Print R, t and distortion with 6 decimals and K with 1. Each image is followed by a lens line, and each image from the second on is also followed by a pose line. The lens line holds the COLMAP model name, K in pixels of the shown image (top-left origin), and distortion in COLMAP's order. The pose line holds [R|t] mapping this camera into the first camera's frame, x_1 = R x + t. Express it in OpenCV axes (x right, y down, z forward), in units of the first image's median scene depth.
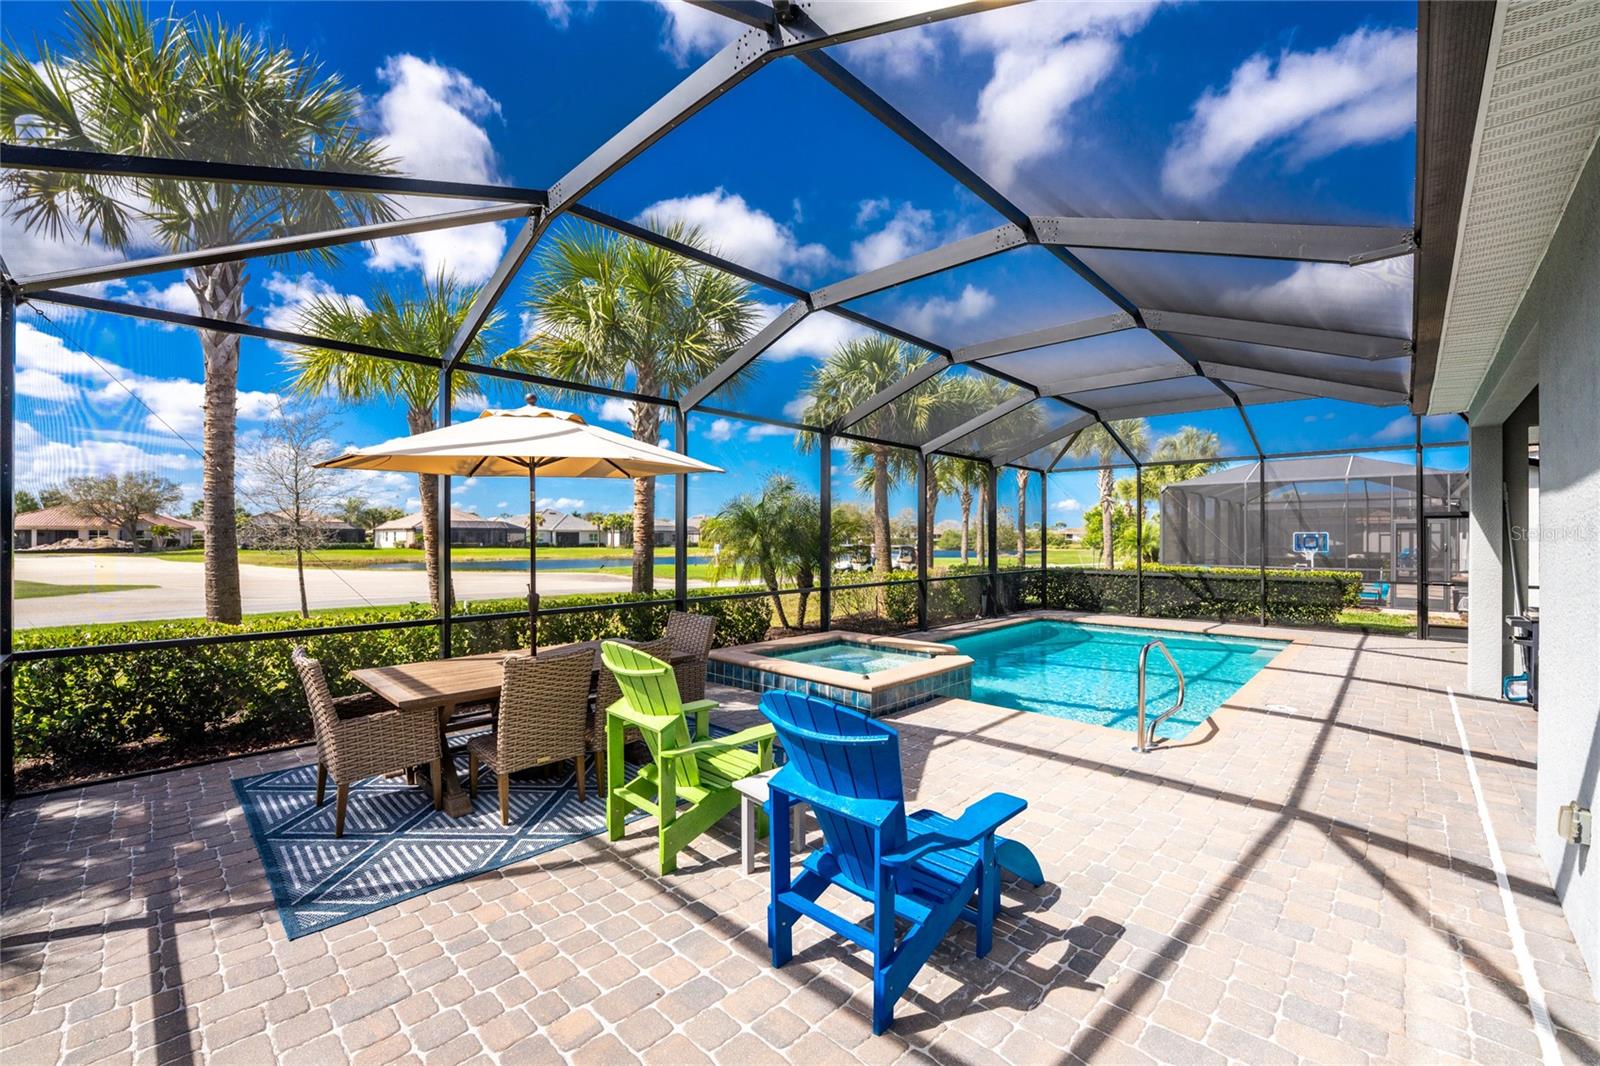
lens RADIAL K [[646.0, 0, 809.1], [0, 646.0, 538.6], [0, 0, 1]] dist [-0.009964, -0.000863]
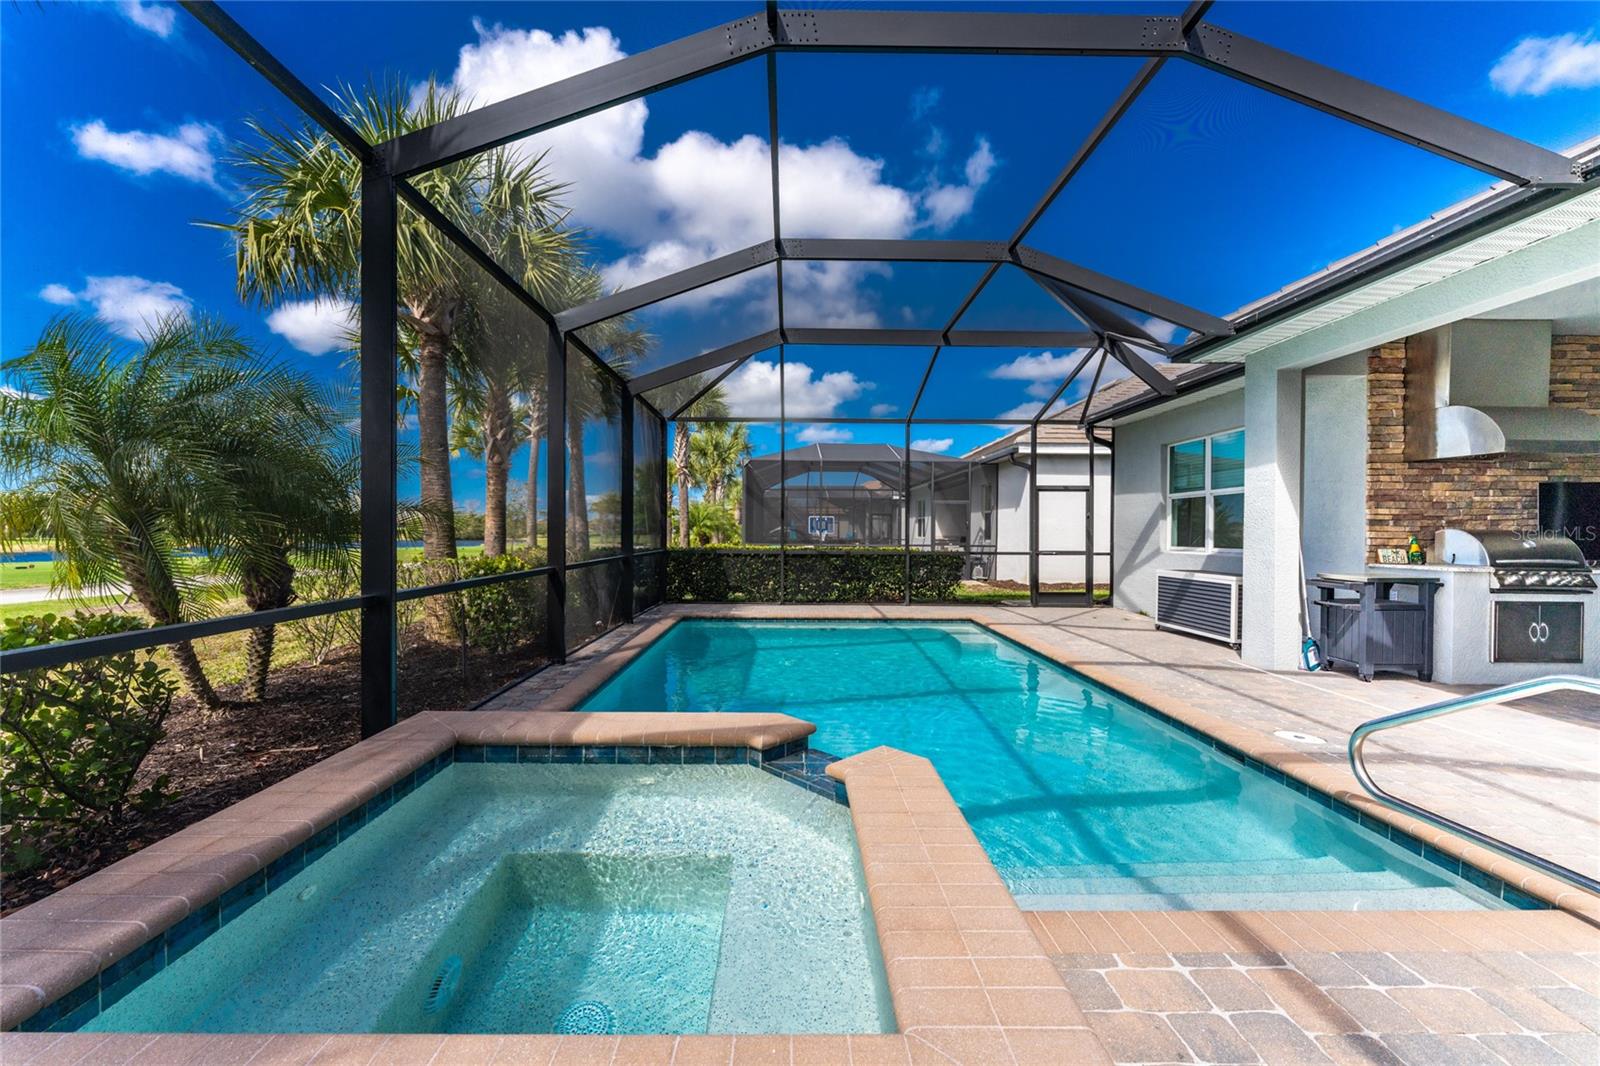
lens RADIAL K [[632.1, 0, 791.0], [0, 632.1, 539.6], [0, 0, 1]] dist [0.008925, -0.000136]
pose [[0.733894, -0.008670, 0.679209, -0.038709], [-0.004155, 0.999843, 0.017252, 0.030187], [-0.679252, -0.015483, 0.733742, 0.495022]]
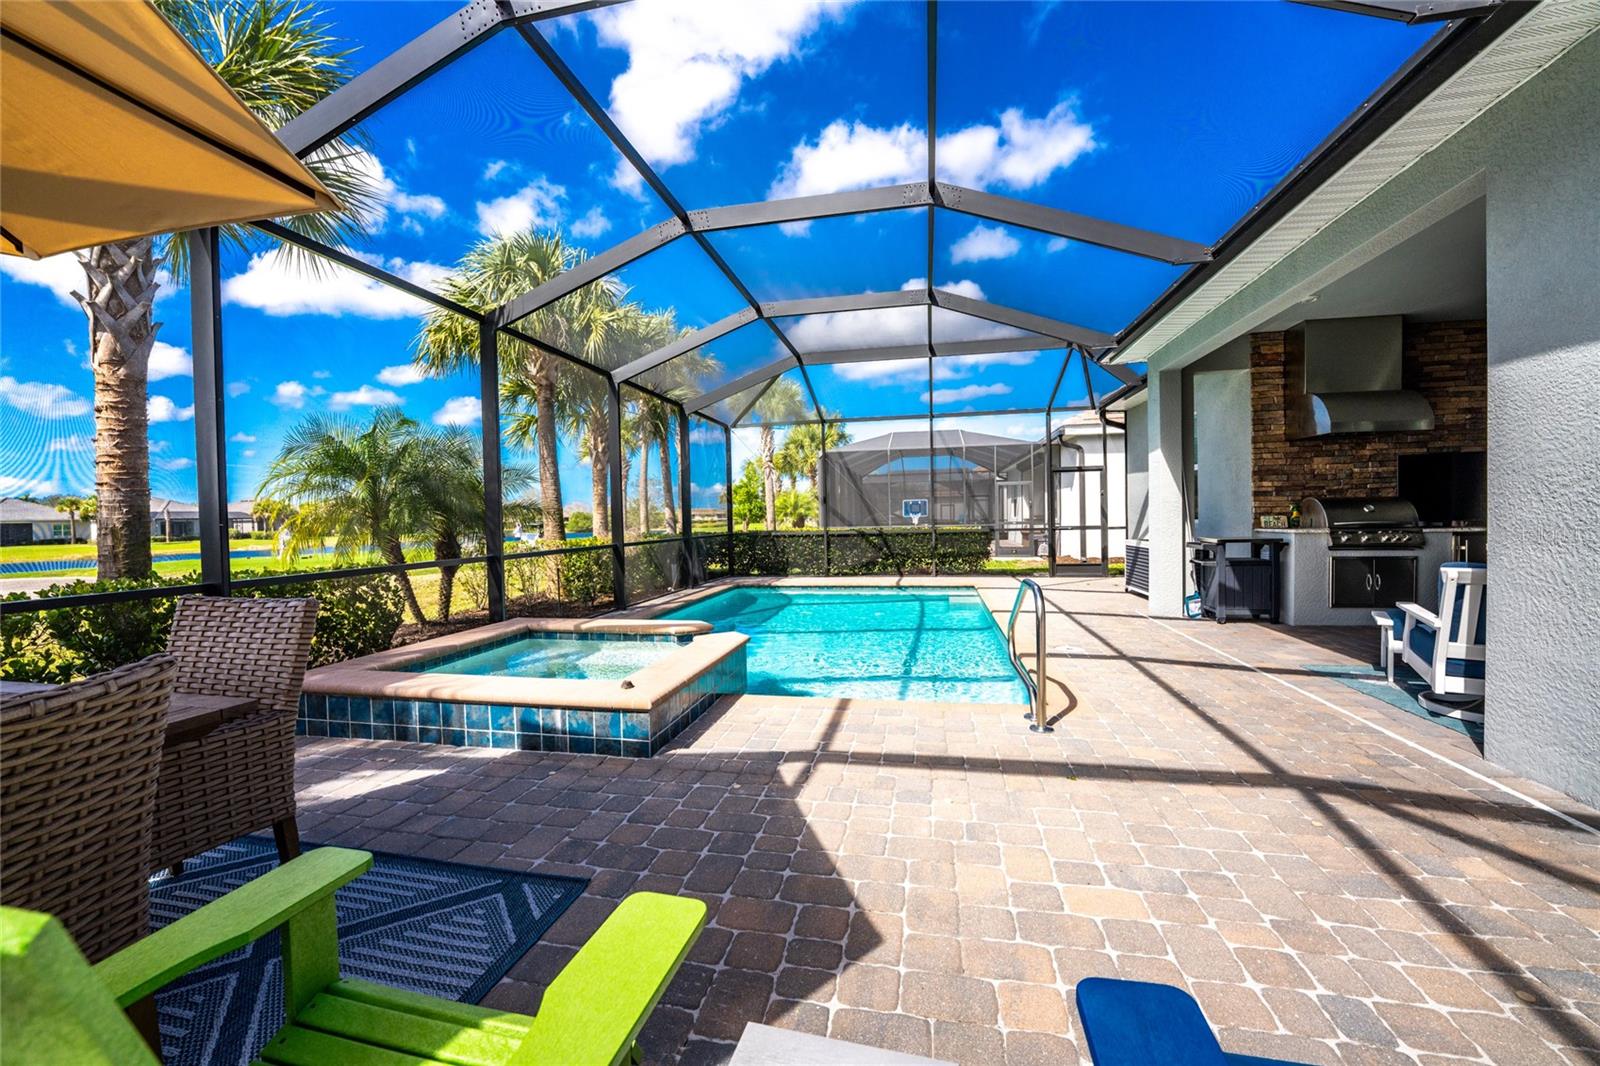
lens RADIAL K [[646.0, 0, 787.8], [0, 646.0, 536.2], [0, 0, 1]] dist [-0.009964, -0.000863]
pose [[0.863778, -0.036090, 0.502579, -0.039637], [0.023431, 0.999230, 0.031484, 0.034326], [-0.503328, -0.015419, 0.863958, 0.224853]]
